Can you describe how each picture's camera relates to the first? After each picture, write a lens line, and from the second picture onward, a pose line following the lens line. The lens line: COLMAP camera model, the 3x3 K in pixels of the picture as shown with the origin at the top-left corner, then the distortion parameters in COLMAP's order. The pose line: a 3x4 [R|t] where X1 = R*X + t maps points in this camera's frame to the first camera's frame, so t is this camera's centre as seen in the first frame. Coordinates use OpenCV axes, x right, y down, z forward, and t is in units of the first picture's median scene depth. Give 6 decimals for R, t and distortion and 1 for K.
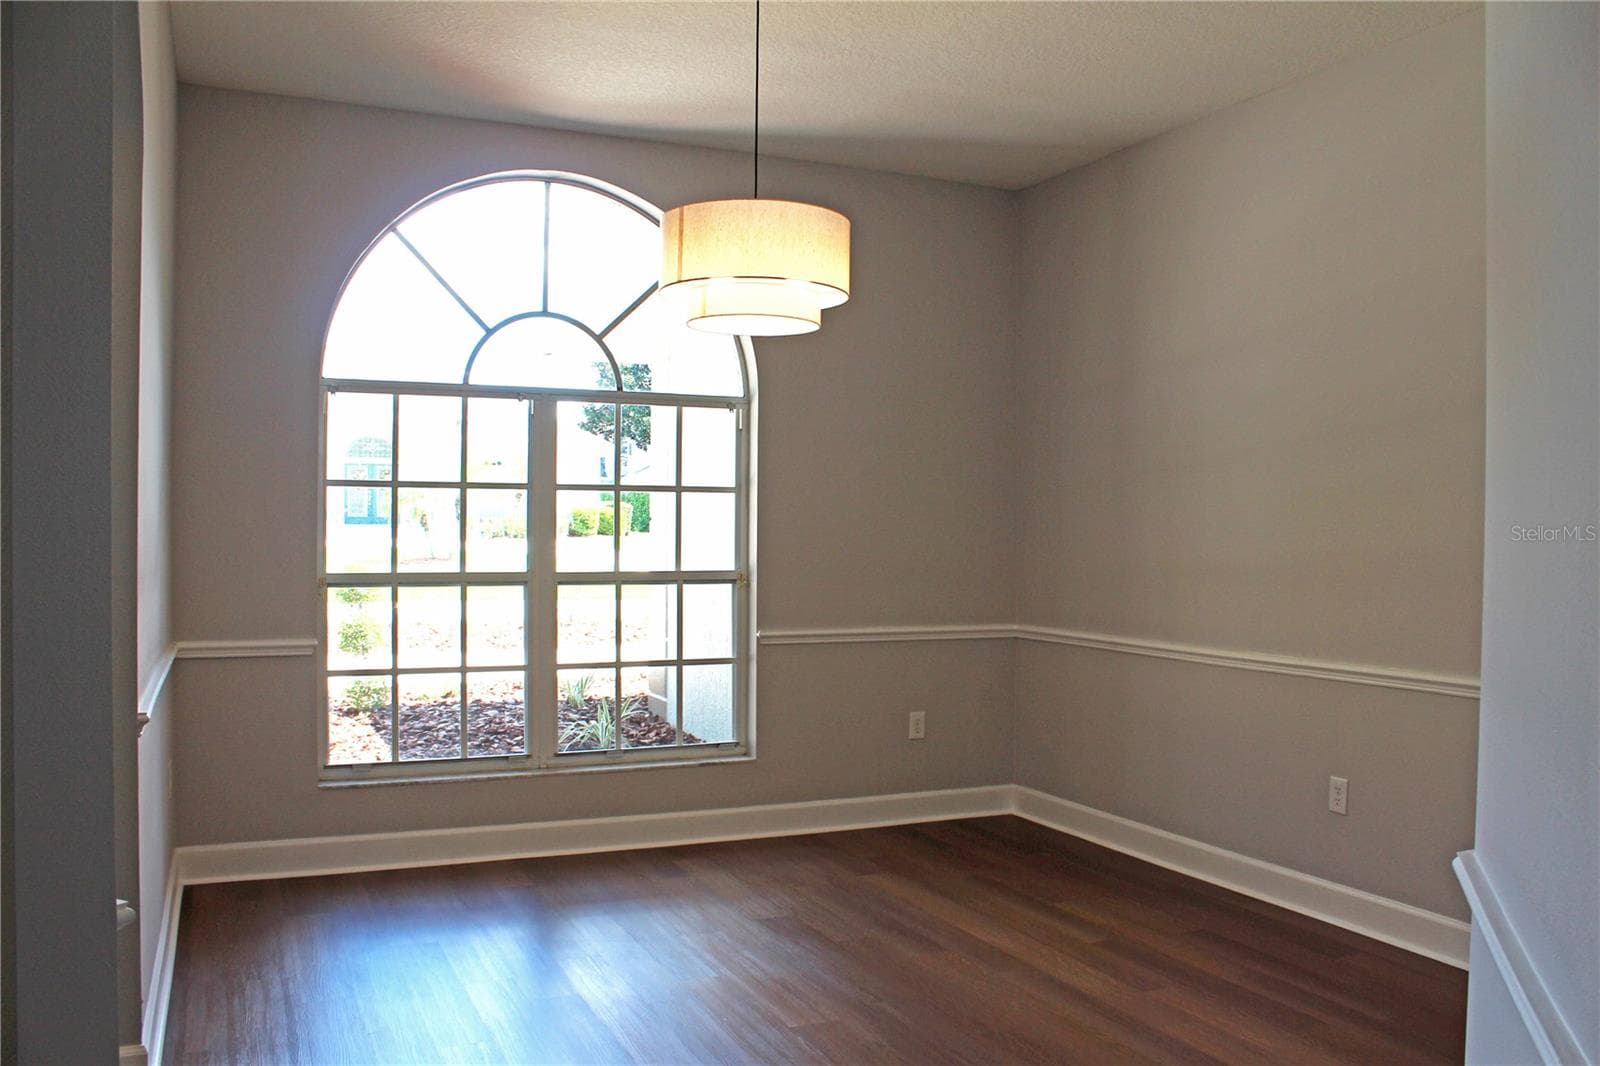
lens RADIAL K [[1371.0, 0, 793.9], [0, 1371.0, 552.5], [0, 0, 1]] dist [-0.192514, 0.212618]
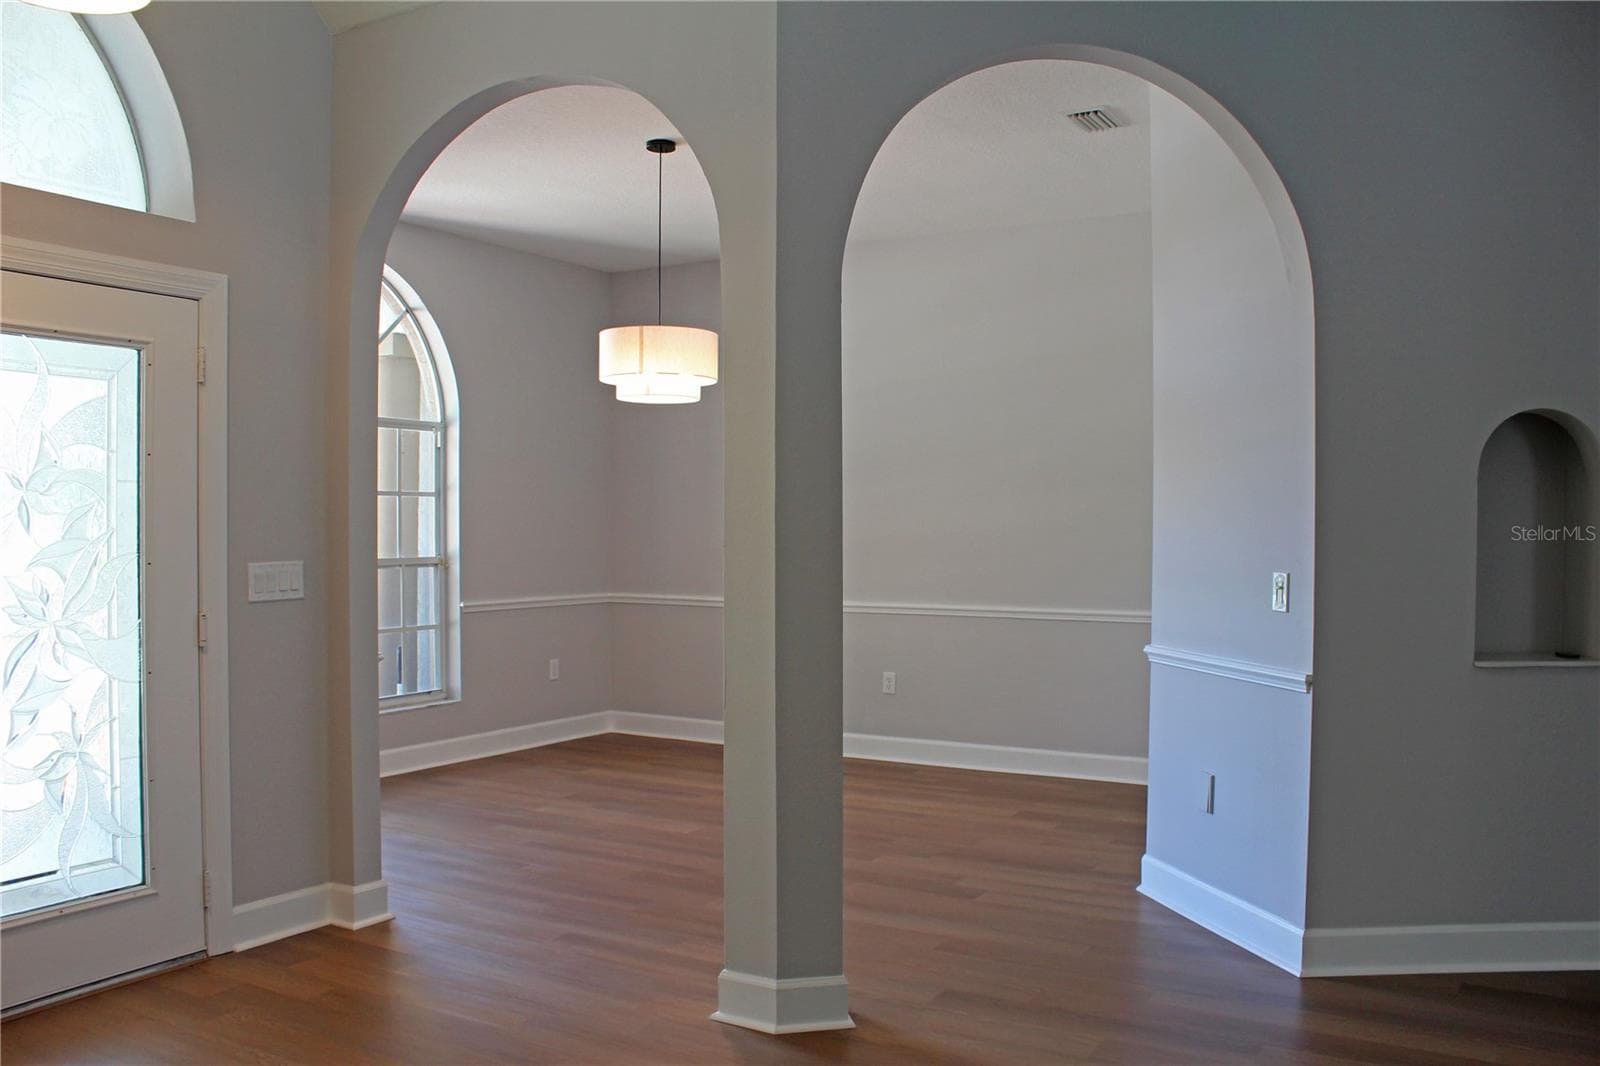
lens RADIAL K [[1323.2, 0, 832.1], [0, 1323.2, 549.6], [0, 0, 1]] dist [-0.174458, 0.164334]
pose [[0.805737, -0.018052, 0.591999, -0.474355], [0.015544, 0.999836, 0.009331, 0.000880], [-0.592070, 0.001684, 0.805885, -0.213045]]
